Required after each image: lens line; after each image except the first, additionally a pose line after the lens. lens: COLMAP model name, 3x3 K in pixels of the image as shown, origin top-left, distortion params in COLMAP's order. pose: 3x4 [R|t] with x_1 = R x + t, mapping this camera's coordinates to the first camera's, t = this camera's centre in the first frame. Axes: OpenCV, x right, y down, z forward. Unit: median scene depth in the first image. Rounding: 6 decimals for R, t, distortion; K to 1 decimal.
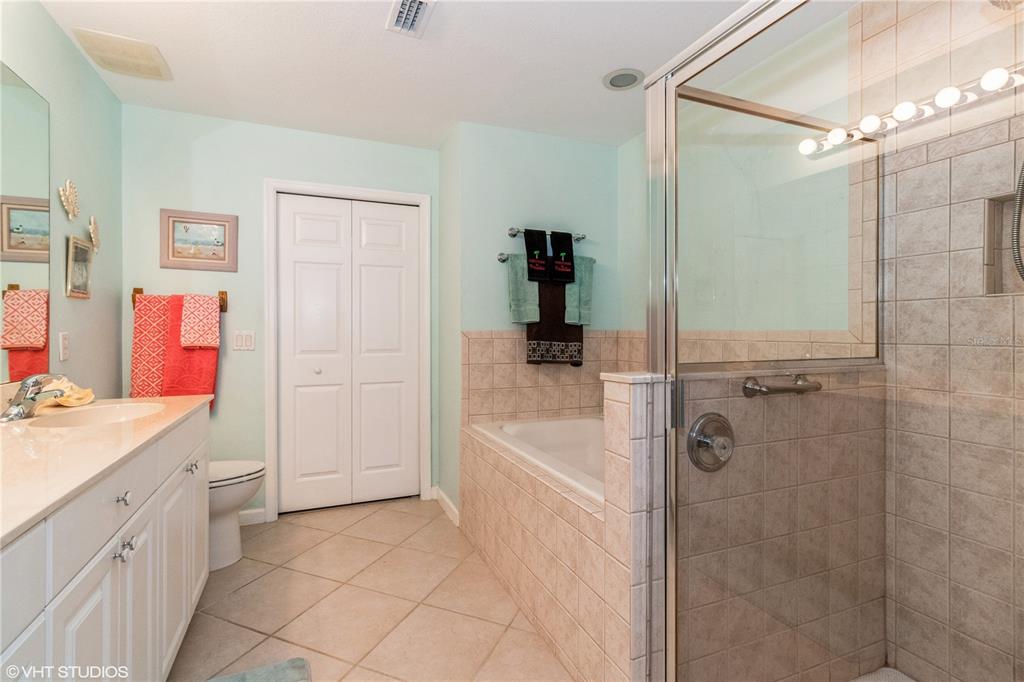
lens RADIAL K [[470.0, 0, 493.8], [0, 470.0, 335.4], [0, 0, 1]] dist [0.015172, 0.000233]
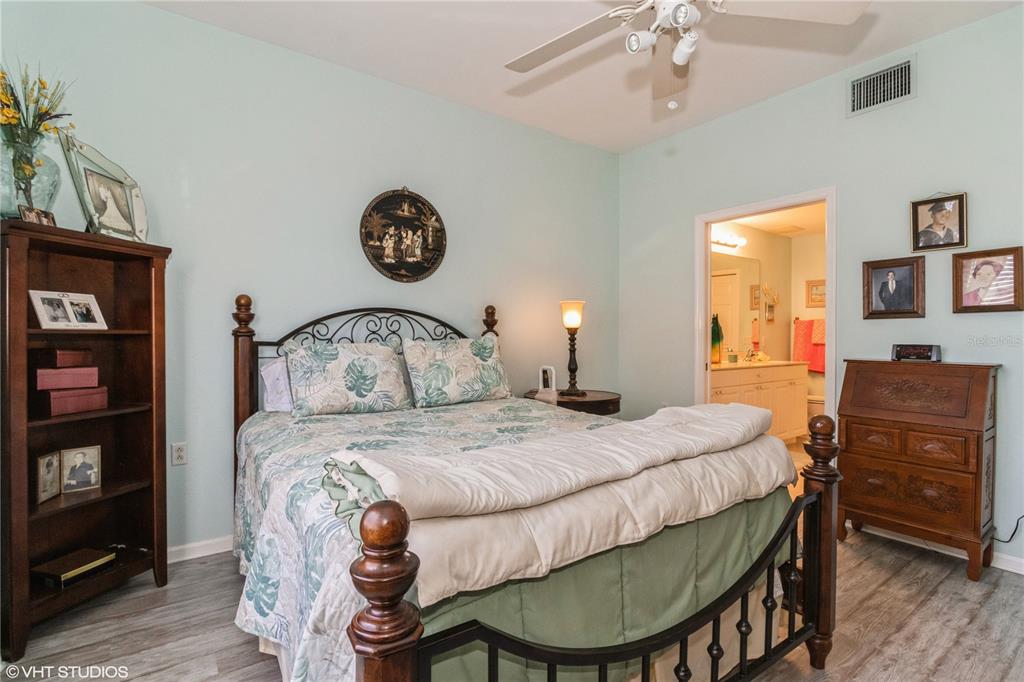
lens RADIAL K [[485.1, 0, 513.6], [0, 485.1, 334.0], [0, 0, 1]] dist [0.002528, 0.000346]
pose [[0.249685, -0.000008, -0.968327, 1.107152], [-0.012833, 0.999912, -0.003318, 0.005252], [0.968242, 0.013254, 0.249663, -0.850504]]
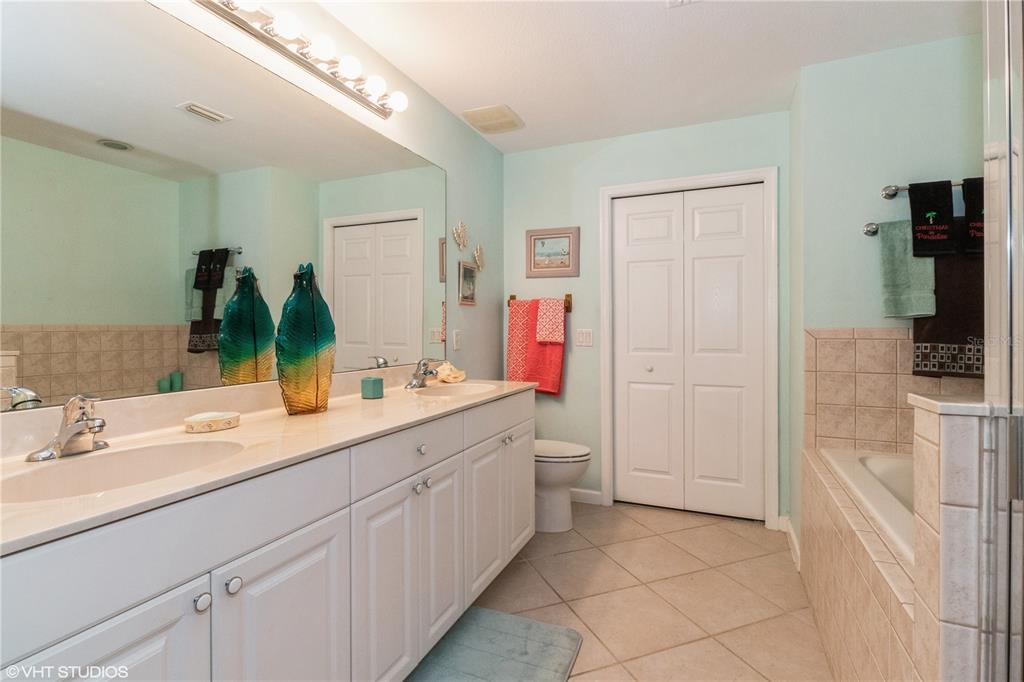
lens RADIAL K [[485.1, 0, 513.6], [0, 485.1, 334.0], [0, 0, 1]] dist [0.002528, 0.000346]
pose [[0.711279, 0.007311, -0.702872, 0.163210], [-0.005858, 0.999973, 0.004474, -0.001311], [0.702886, 0.000935, 0.711302, 0.068607]]
